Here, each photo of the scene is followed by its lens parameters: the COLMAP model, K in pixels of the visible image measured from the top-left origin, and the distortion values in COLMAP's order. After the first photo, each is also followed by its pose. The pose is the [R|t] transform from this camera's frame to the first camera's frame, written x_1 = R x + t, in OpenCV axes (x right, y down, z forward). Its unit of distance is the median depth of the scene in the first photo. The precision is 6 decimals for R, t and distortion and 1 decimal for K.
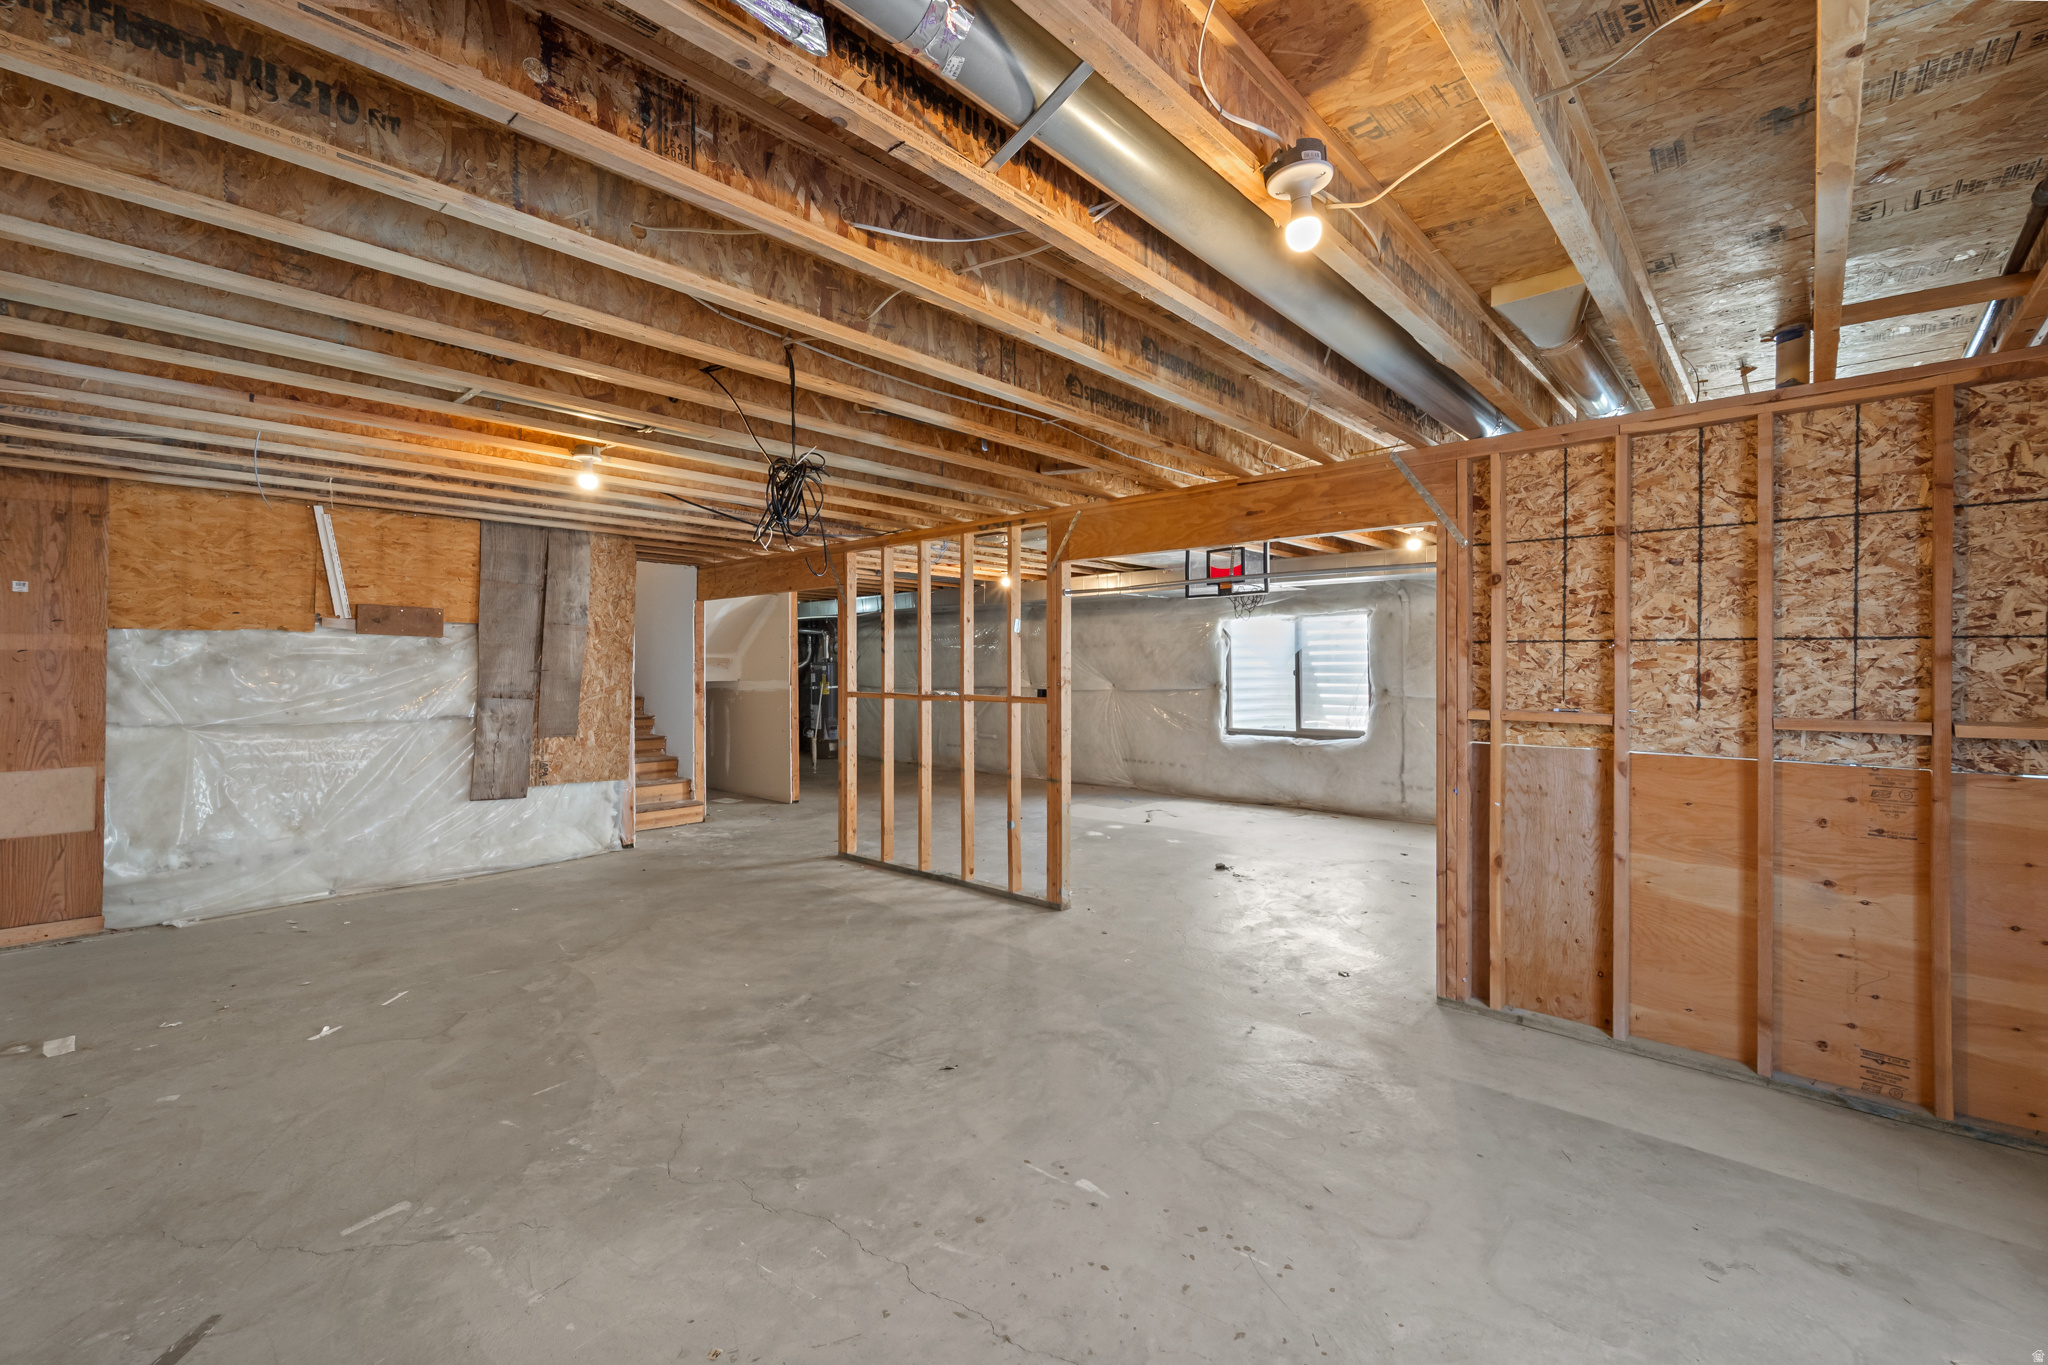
lens RADIAL K [[864.7, 0, 1019.2], [0, 864.7, 656.0], [0, 0, 1]] dist [-0.000034, -0.000543]
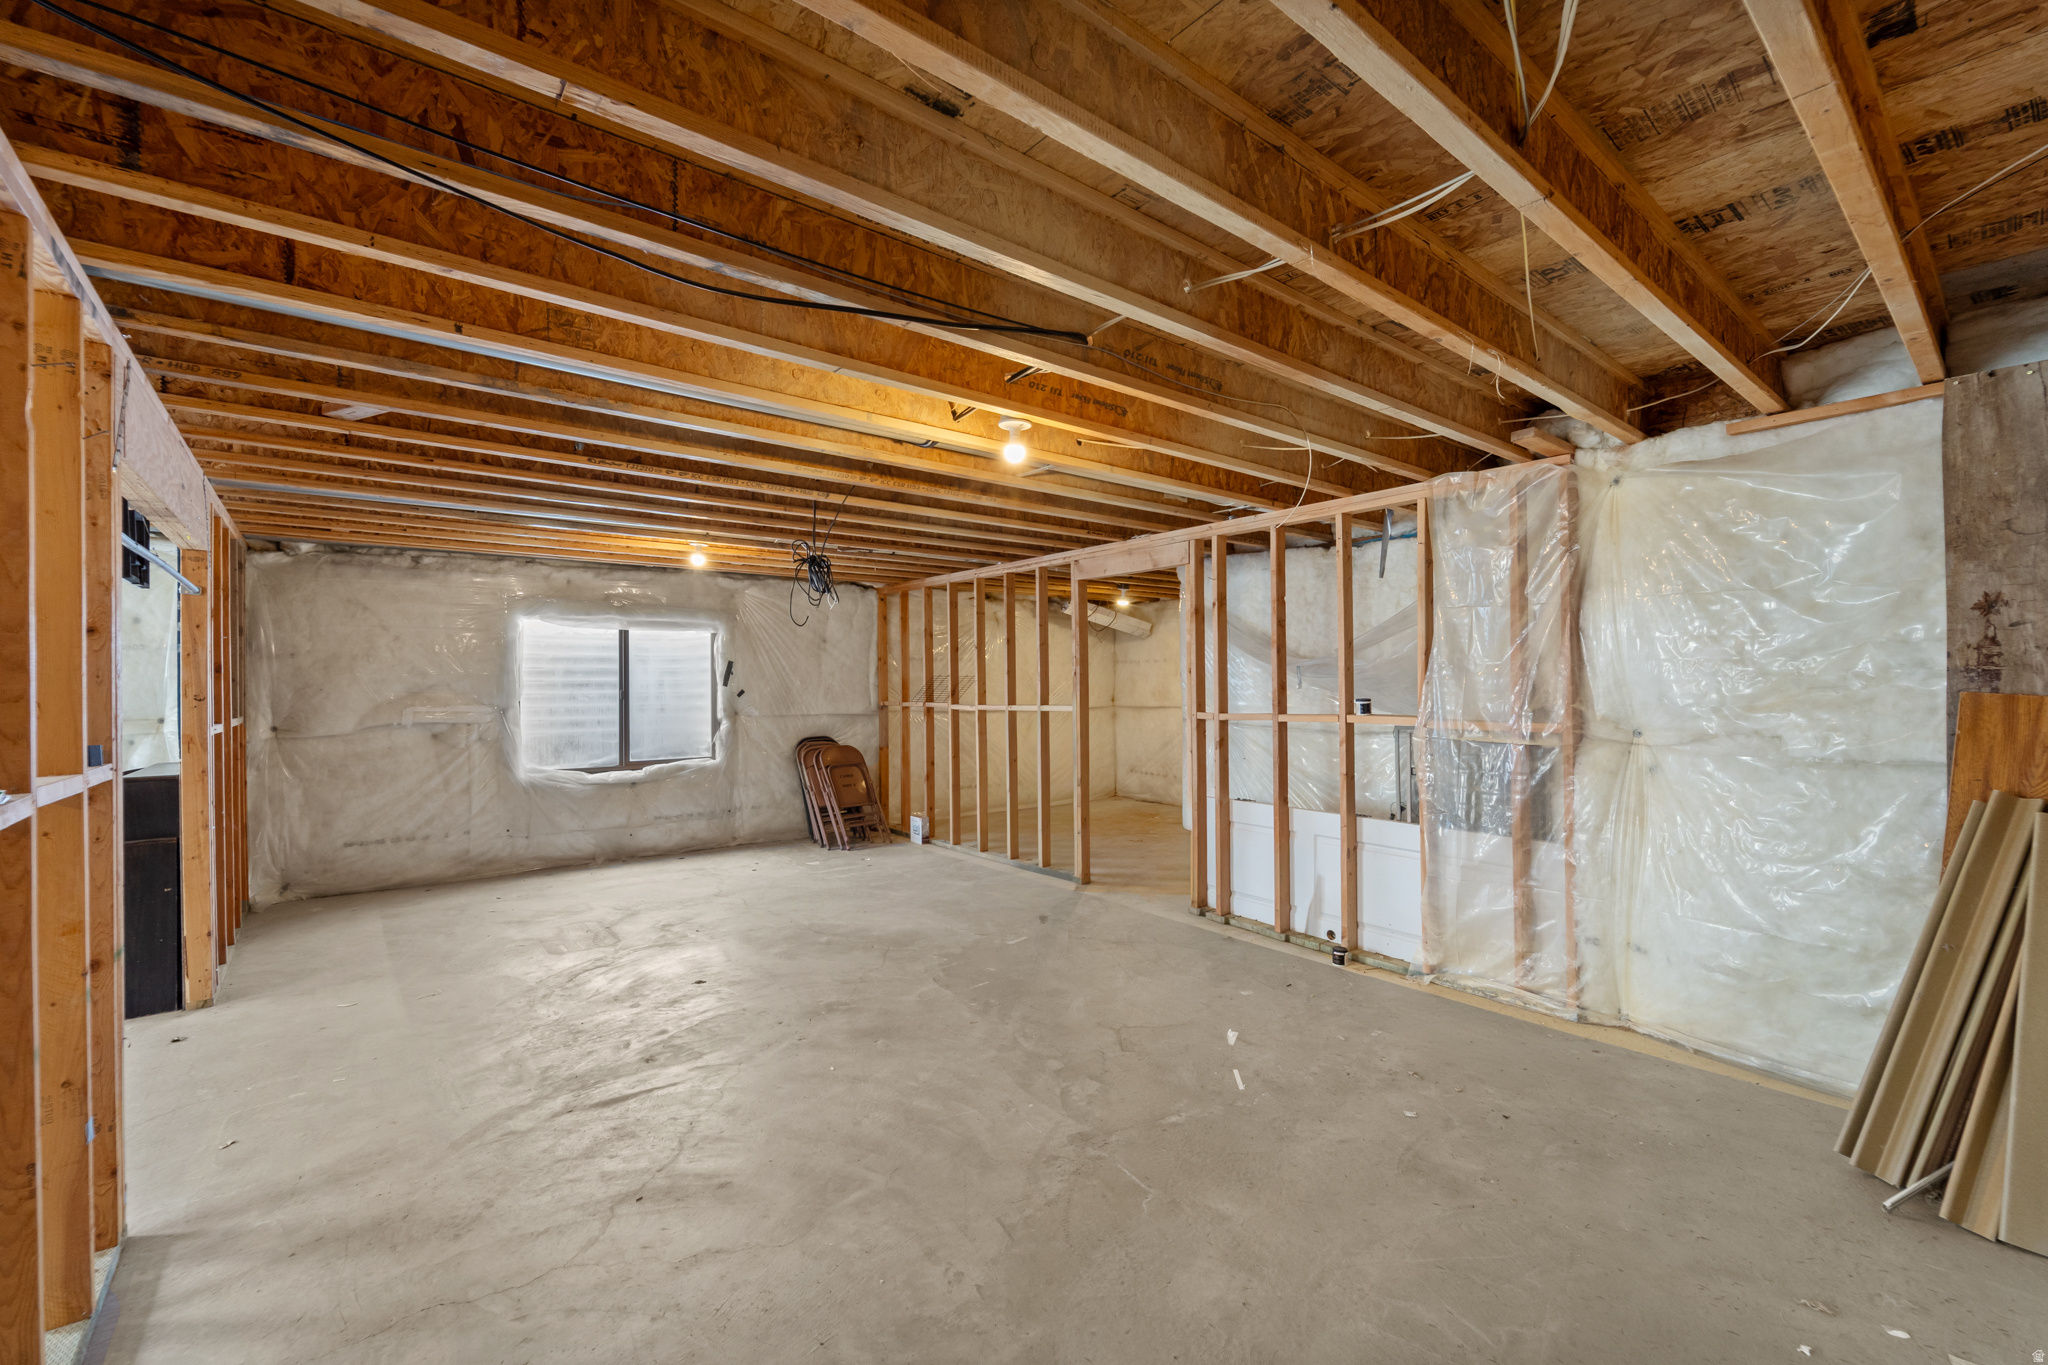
lens RADIAL K [[841.0, 0, 1024.0], [0, 841.0, 682.5], [0, 0, 1]] dist [0.001215, -0.000603]
pose [[-0.989688, 0.006085, 0.143110, -0.651451], [0.004713, 0.999940, -0.009925, 0.021486], [-0.143162, -0.009148, -0.989657, 1.879596]]
